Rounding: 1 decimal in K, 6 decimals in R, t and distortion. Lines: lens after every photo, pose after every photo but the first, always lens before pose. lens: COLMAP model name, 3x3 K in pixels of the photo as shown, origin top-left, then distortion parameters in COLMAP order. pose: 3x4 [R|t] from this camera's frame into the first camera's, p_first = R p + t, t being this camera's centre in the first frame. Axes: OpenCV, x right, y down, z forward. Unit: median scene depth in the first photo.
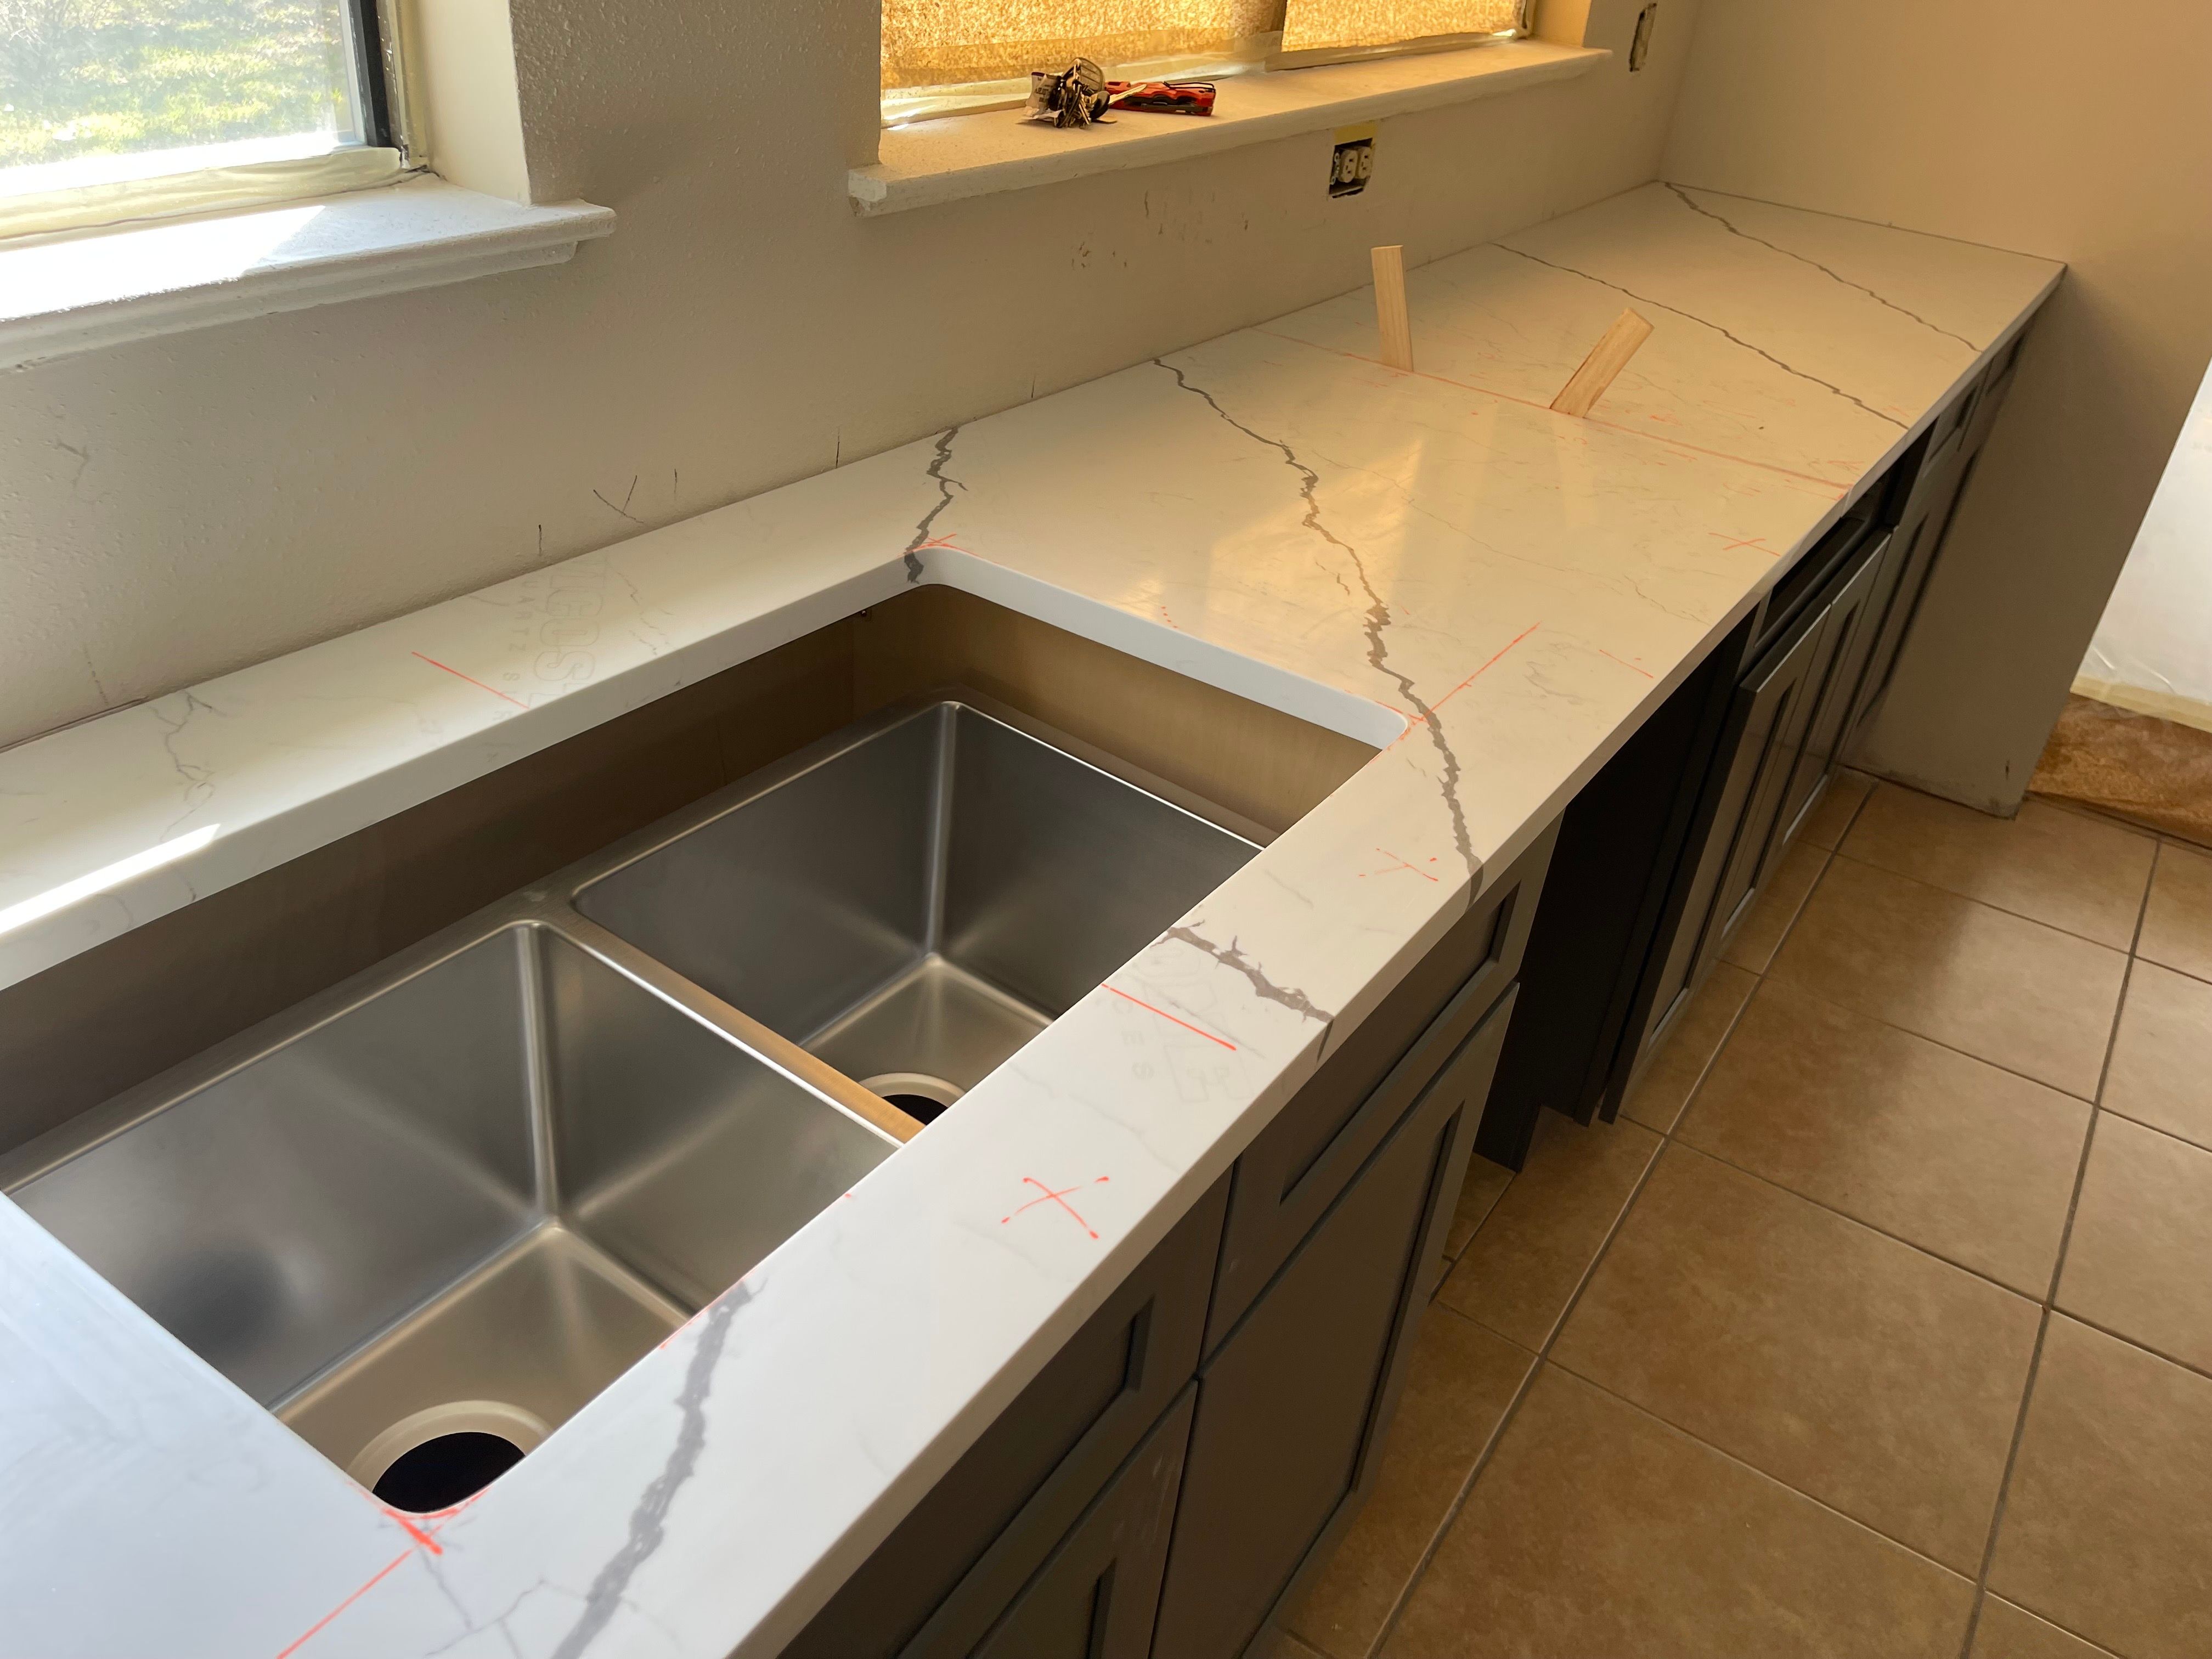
lens RADIAL K [[1640.3, 0, 1106.0], [0, 1640.3, 829.5], [0, 0, 1]] dist [0.093810, -0.115711]
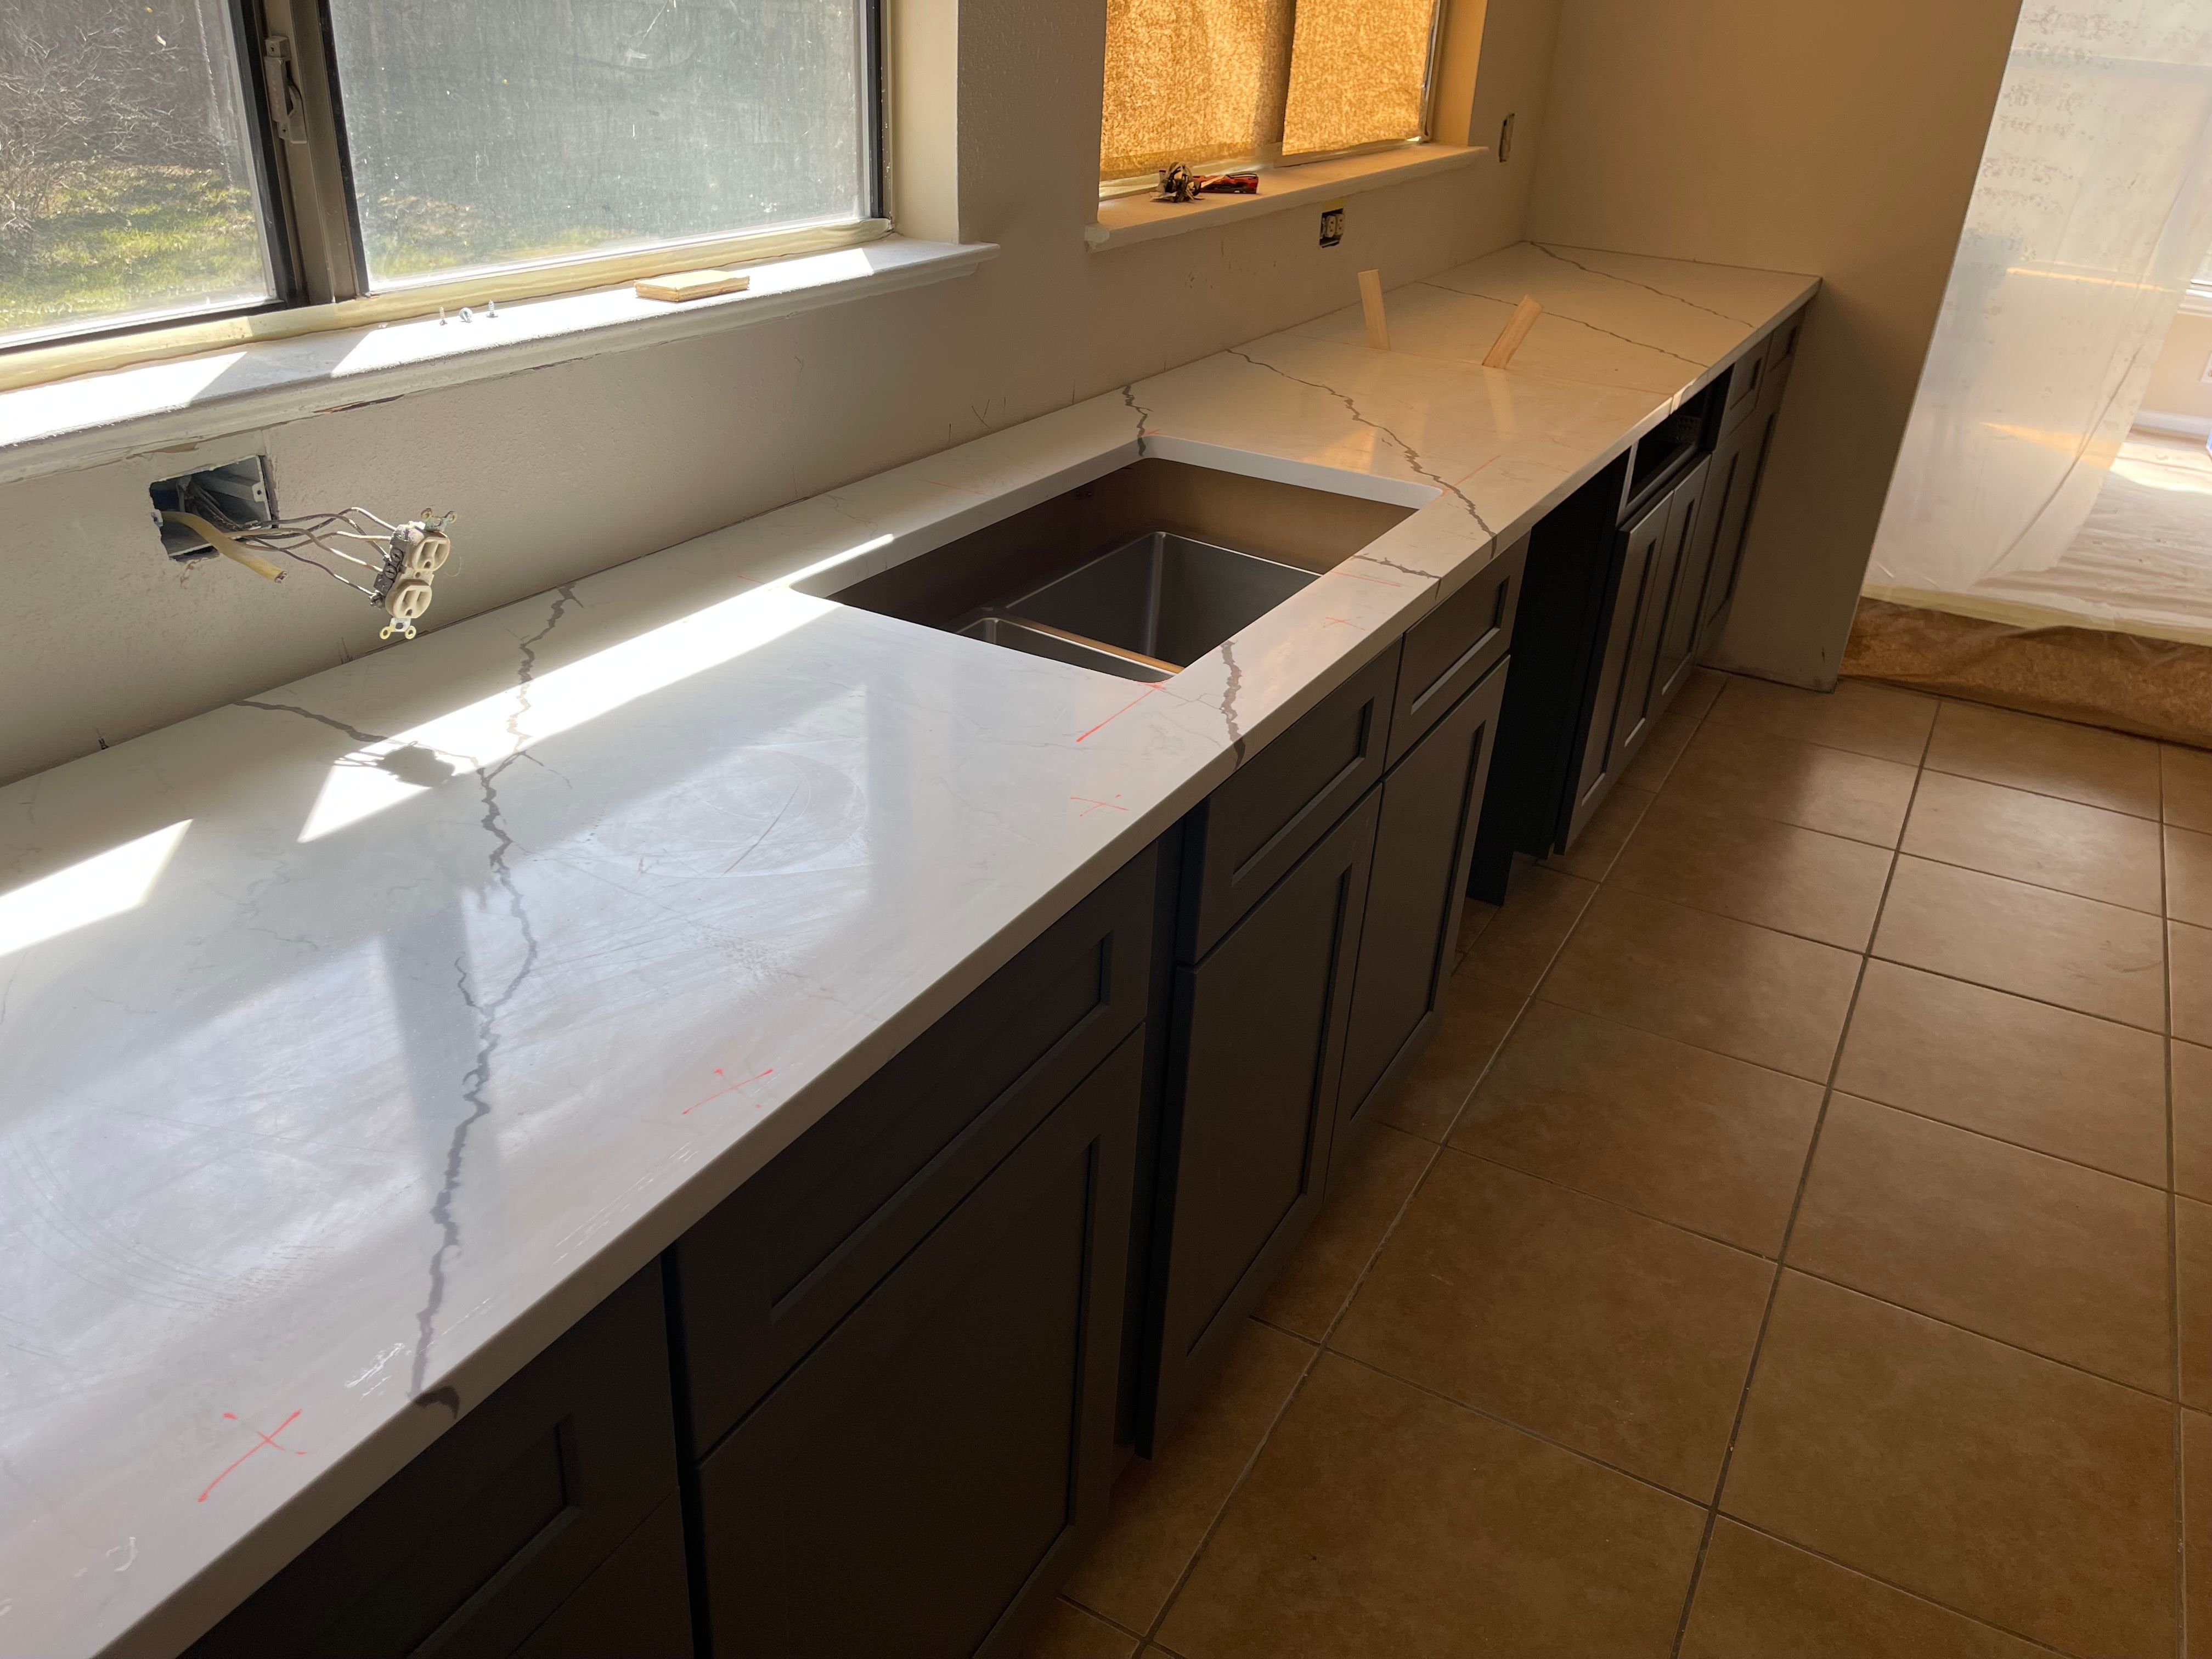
lens RADIAL K [[1640.3, 0, 1106.0], [0, 1640.3, 829.5], [0, 0, 1]] dist [0.093810, -0.115711]
pose [[0.995523, -0.076019, 0.056164, -0.183539], [0.079772, 0.994497, -0.067912, 0.231116], [-0.050692, 0.072089, 0.996109, -0.450539]]
